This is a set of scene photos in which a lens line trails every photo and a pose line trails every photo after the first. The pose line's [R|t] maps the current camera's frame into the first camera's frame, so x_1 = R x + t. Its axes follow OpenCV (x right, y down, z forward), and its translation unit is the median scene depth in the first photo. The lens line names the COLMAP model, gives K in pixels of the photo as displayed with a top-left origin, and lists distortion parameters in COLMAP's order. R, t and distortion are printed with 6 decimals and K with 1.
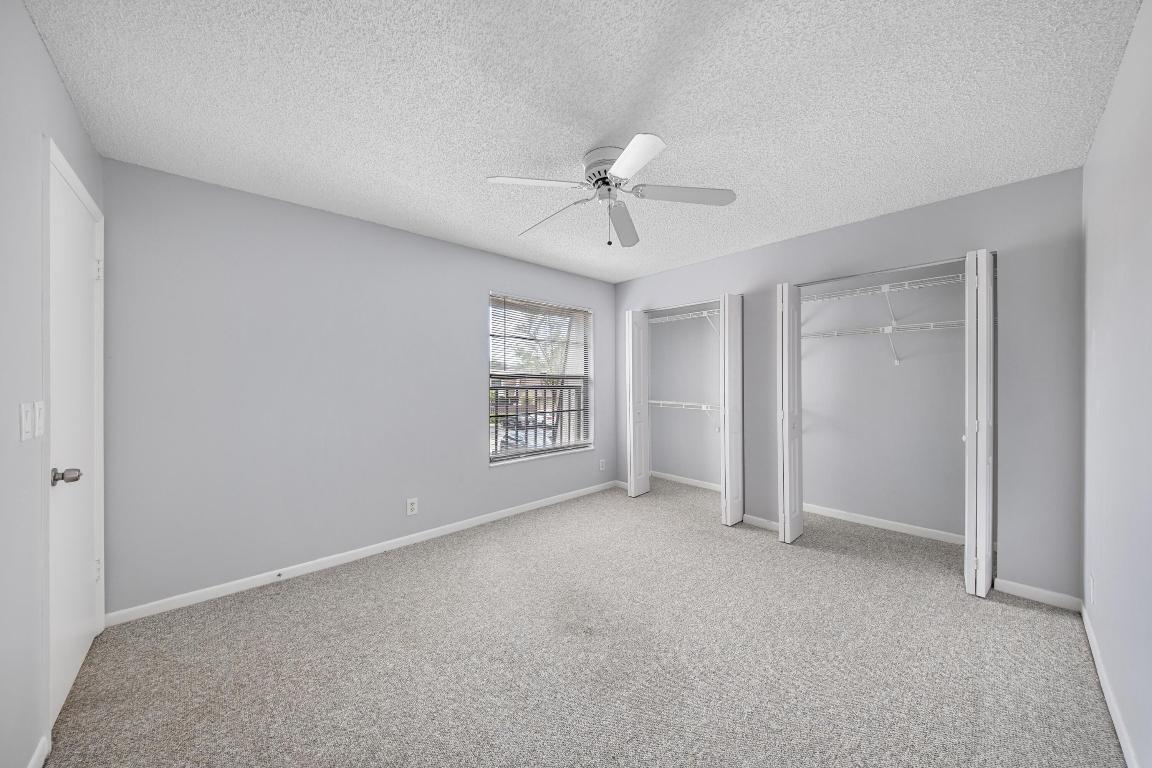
lens RADIAL K [[390.4, 0, 576.7], [0, 390.4, 379.3], [0, 0, 1]] dist [0.001390, -0.000206]
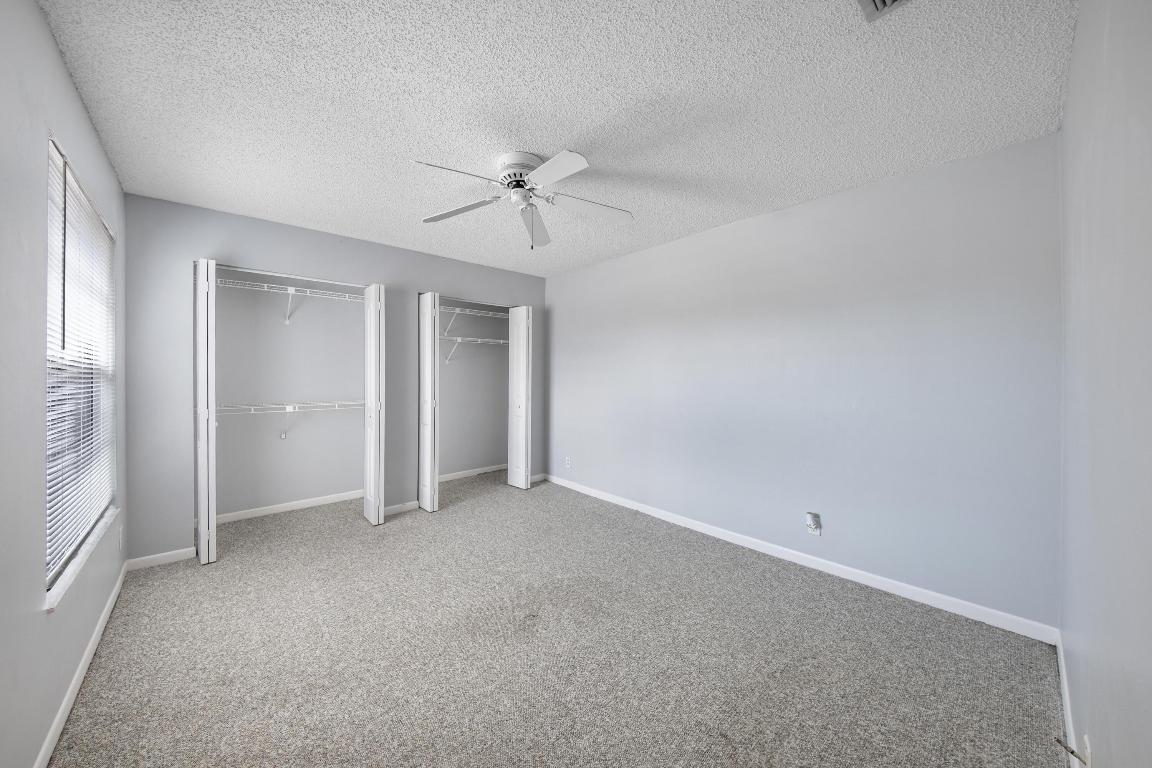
lens RADIAL K [[390.4, 0, 576.7], [0, 390.4, 379.3], [0, 0, 1]] dist [0.001390, -0.000206]
pose [[0.006772, -0.013315, 0.999888, -0.599237], [-0.003217, 0.999906, 0.013337, -0.001196], [-0.999972, -0.003307, 0.006728, 0.523034]]
